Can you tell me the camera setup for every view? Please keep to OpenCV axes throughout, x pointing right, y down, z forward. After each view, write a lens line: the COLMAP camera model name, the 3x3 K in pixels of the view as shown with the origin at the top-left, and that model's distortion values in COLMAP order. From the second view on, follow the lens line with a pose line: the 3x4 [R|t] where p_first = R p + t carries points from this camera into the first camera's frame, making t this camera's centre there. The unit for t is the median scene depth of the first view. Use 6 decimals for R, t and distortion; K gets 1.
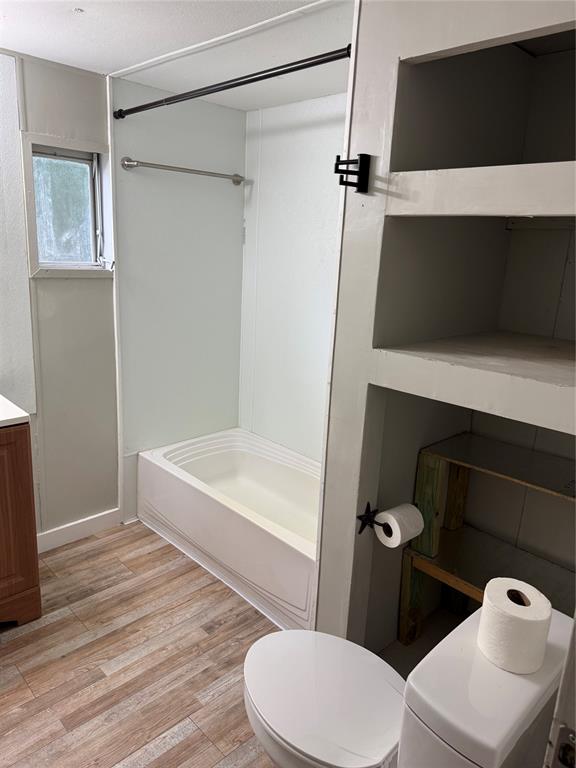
lens RADIAL K [[544.3, 0, 287.8], [0, 544.3, 381.1], [0, 0, 1]] dist [0.052559, -0.056843]
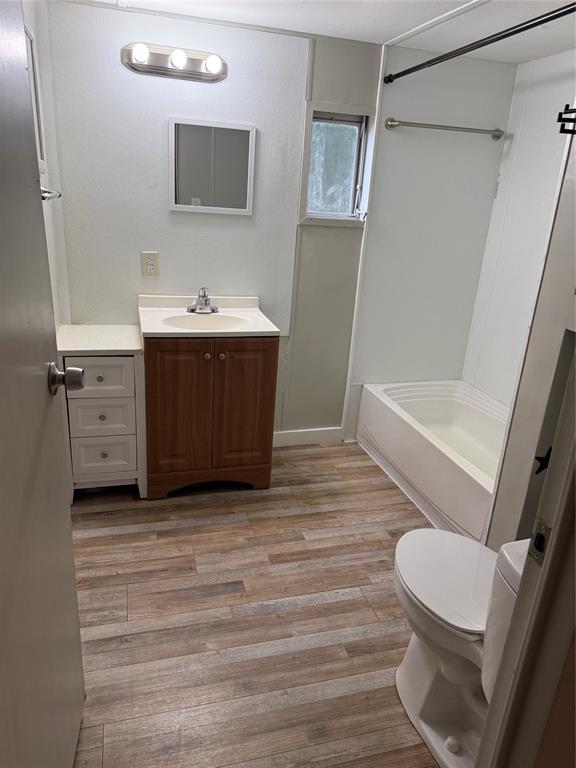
lens RADIAL K [[544.3, 0, 287.8], [0, 544.3, 381.1], [0, 0, 1]] dist [0.052559, -0.056843]
pose [[0.883165, 0.159893, -0.440969, 0.105147], [-0.133280, 0.986900, 0.090914, 0.050037], [0.449729, -0.021520, 0.892906, -0.110862]]
